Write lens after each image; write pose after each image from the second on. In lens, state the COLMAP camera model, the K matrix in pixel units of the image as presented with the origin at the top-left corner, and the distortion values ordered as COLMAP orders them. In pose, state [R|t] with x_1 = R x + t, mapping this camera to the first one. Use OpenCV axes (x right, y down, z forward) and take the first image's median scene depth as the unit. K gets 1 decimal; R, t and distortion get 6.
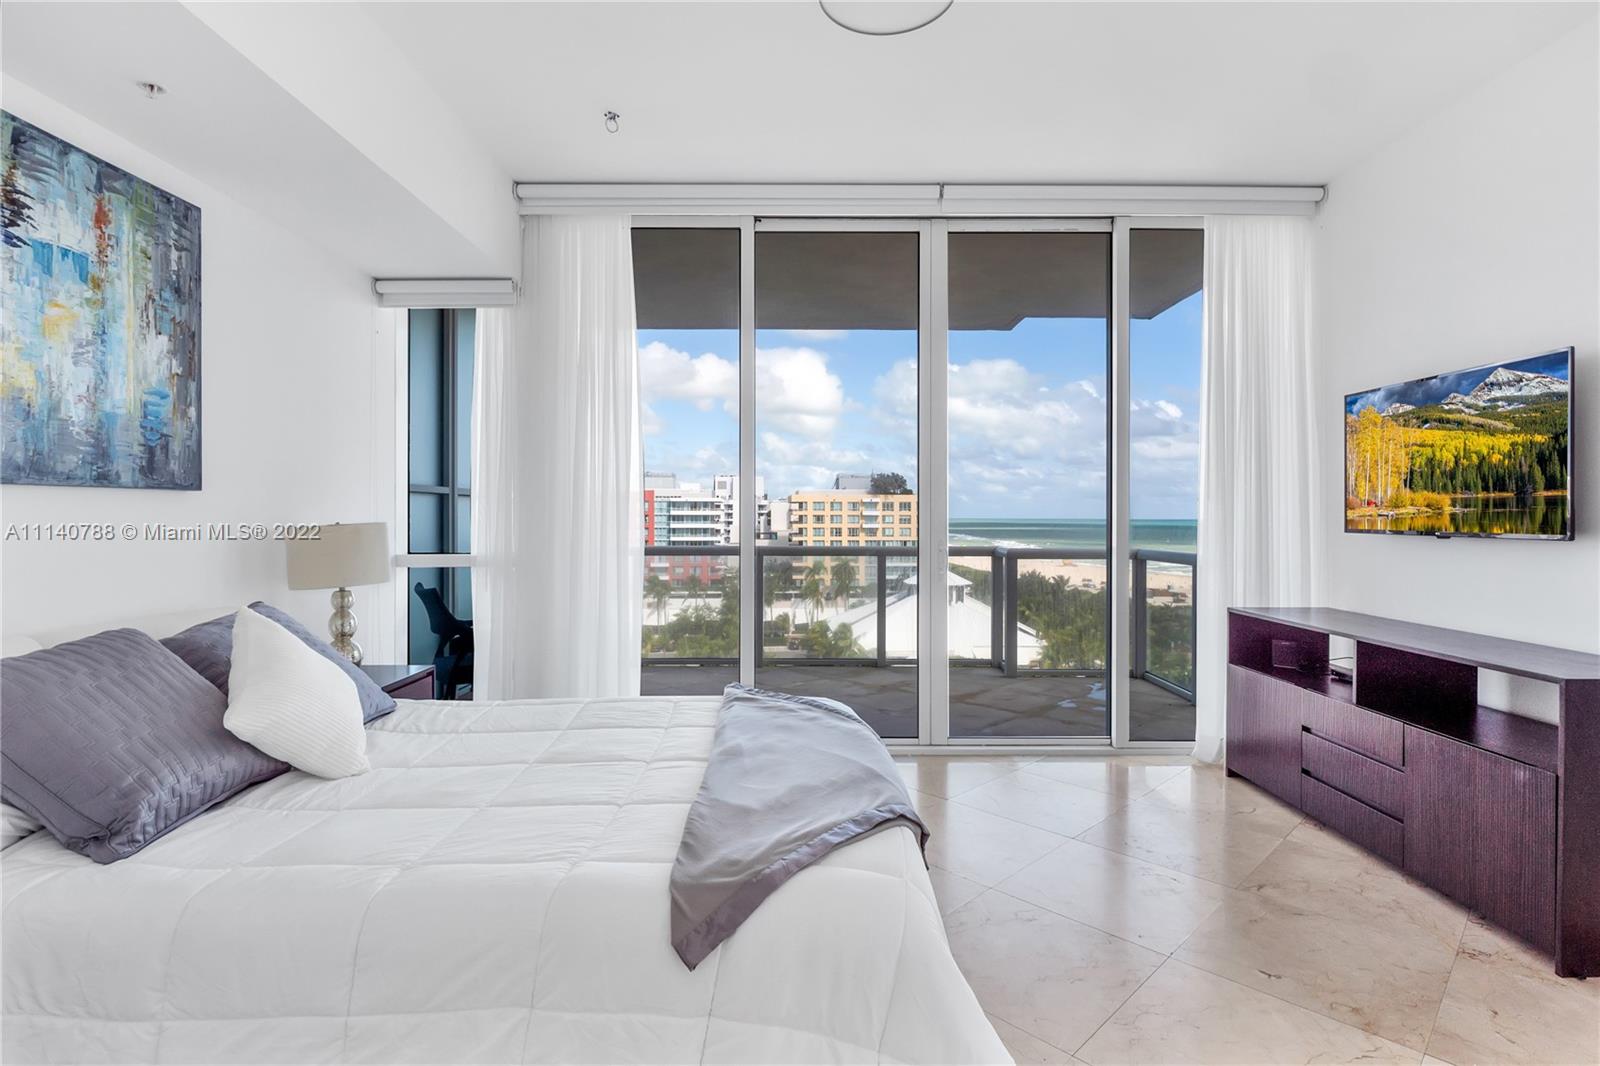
lens RADIAL K [[767.4, 0, 808.6], [0, 767.4, 510.0], [0, 0, 1]] dist [-0.017107, -0.000640]
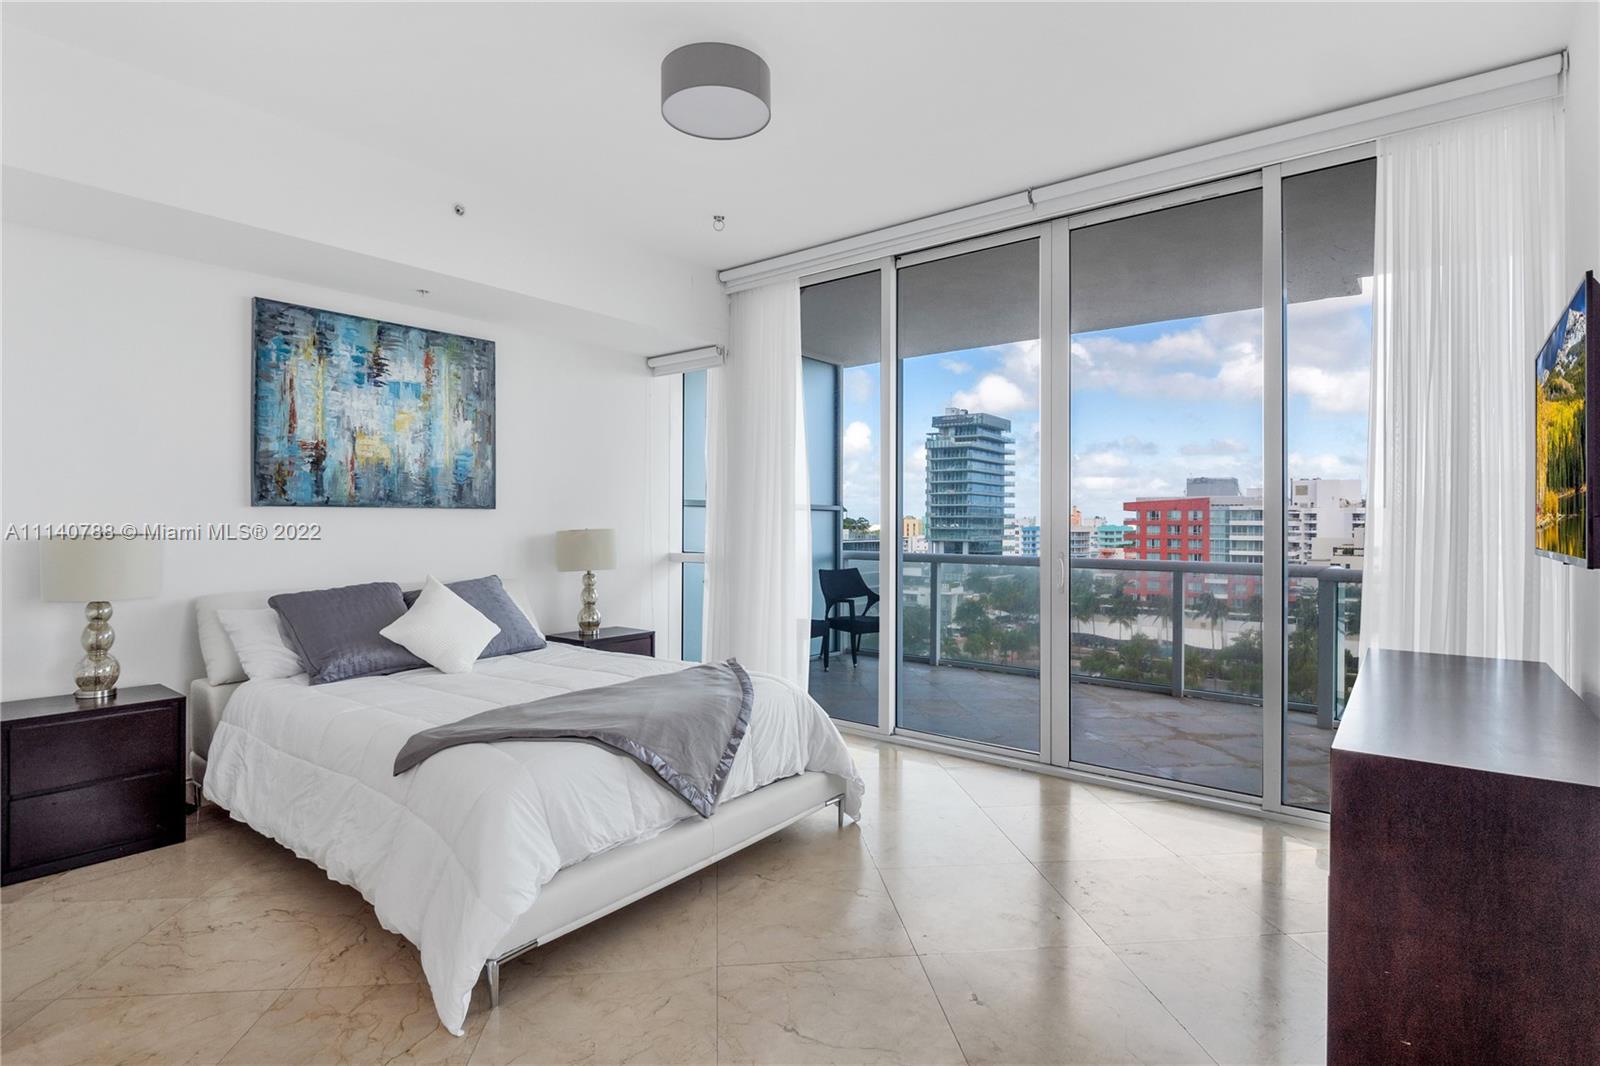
lens RADIAL K [[767.4, 0, 808.6], [0, 767.4, 510.0], [0, 0, 1]] dist [-0.017107, -0.000640]
pose [[0.795575, -0.008087, -0.605802, 0.861577], [0.000064, 0.999912, -0.013265, -0.001131], [0.605856, 0.010514, 0.795505, 0.078312]]
